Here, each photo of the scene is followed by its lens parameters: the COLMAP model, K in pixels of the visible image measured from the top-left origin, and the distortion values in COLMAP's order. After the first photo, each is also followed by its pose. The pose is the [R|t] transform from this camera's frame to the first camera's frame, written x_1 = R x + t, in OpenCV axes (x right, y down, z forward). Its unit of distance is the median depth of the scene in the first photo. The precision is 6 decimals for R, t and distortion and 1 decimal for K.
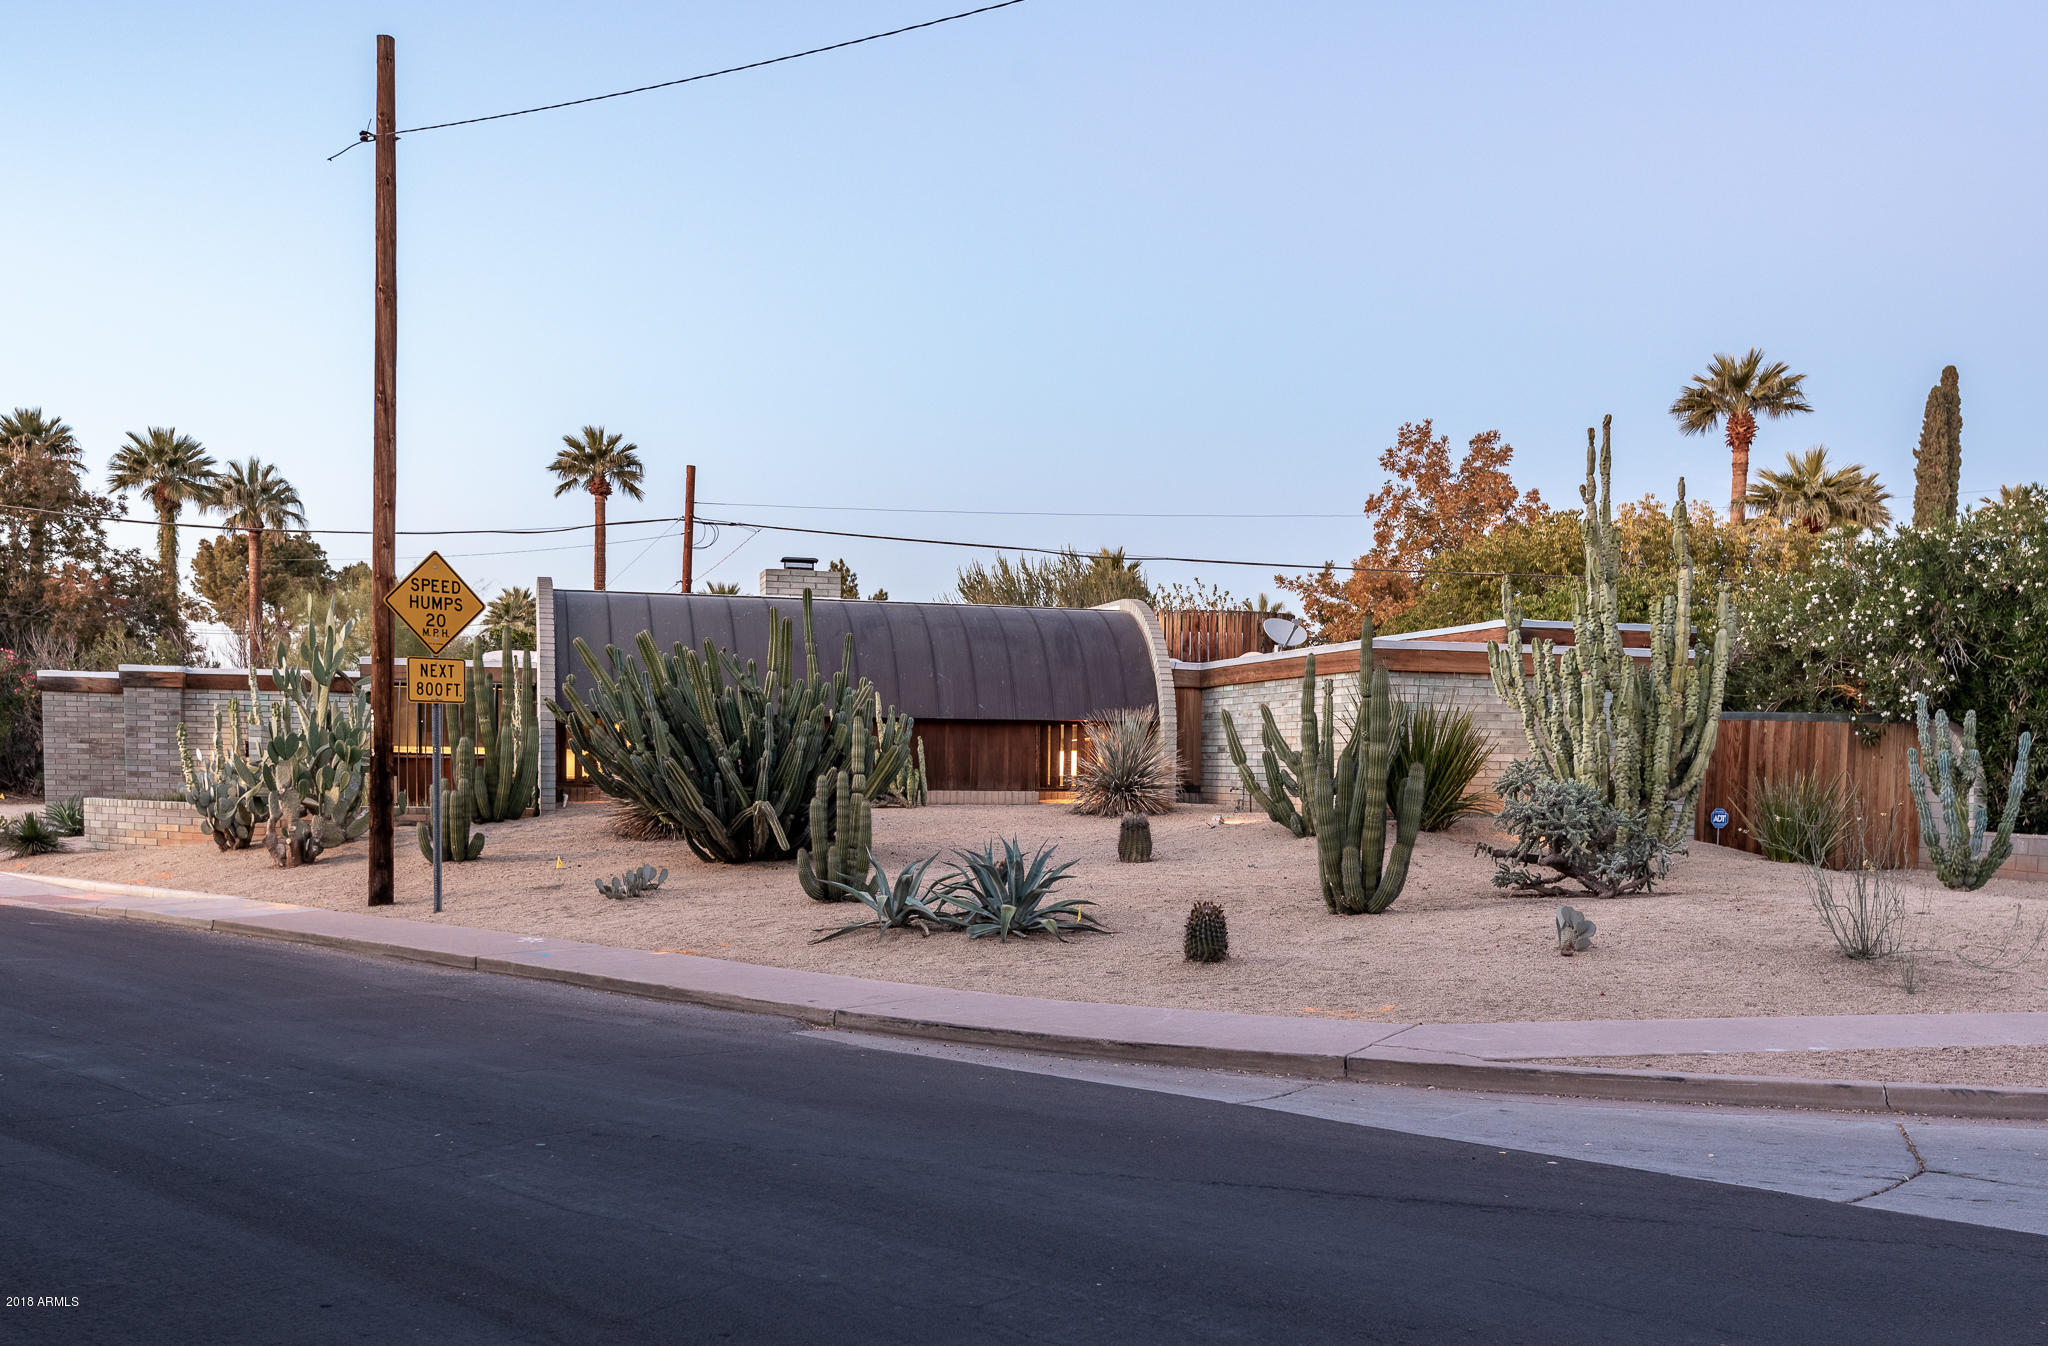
lens RADIAL K [[1961.0, 0, 1049.2], [0, 1961.0, 910.2], [0, 0, 1]] dist [0.003150, 0.008879]
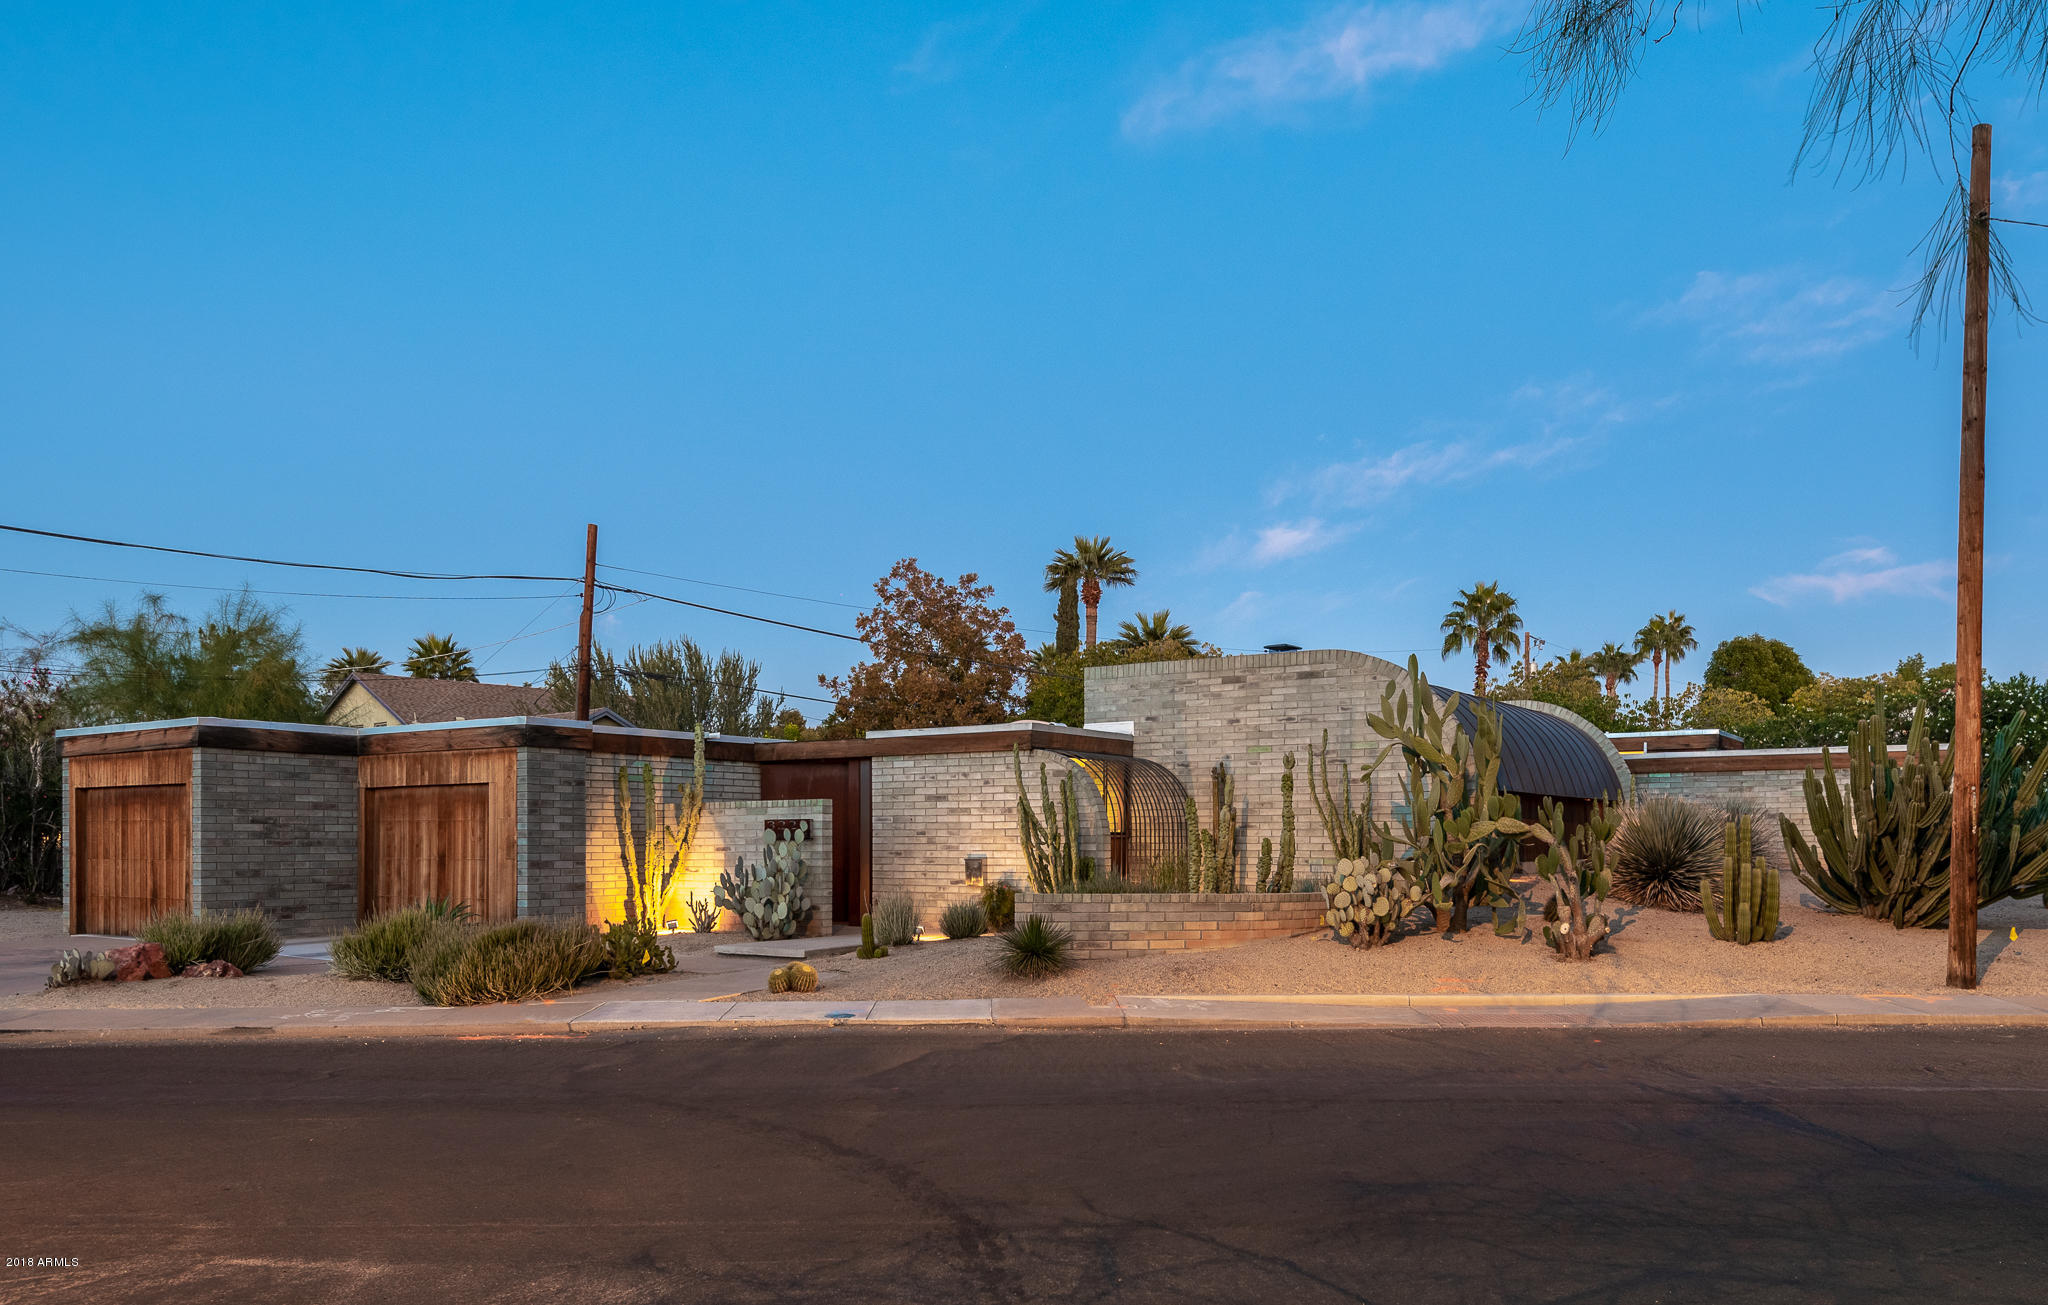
lens RADIAL K [[1499.7, 0, 1142.6], [0, 1499.7, 801.4], [0, 0, 1]] dist [0.030207, -0.007734]
pose [[0.720802, 0.004287, 0.693127, -0.693092], [0.061248, 0.995675, -0.069853, -0.039749], [-0.690429, 0.092803, 0.717423, 0.437214]]
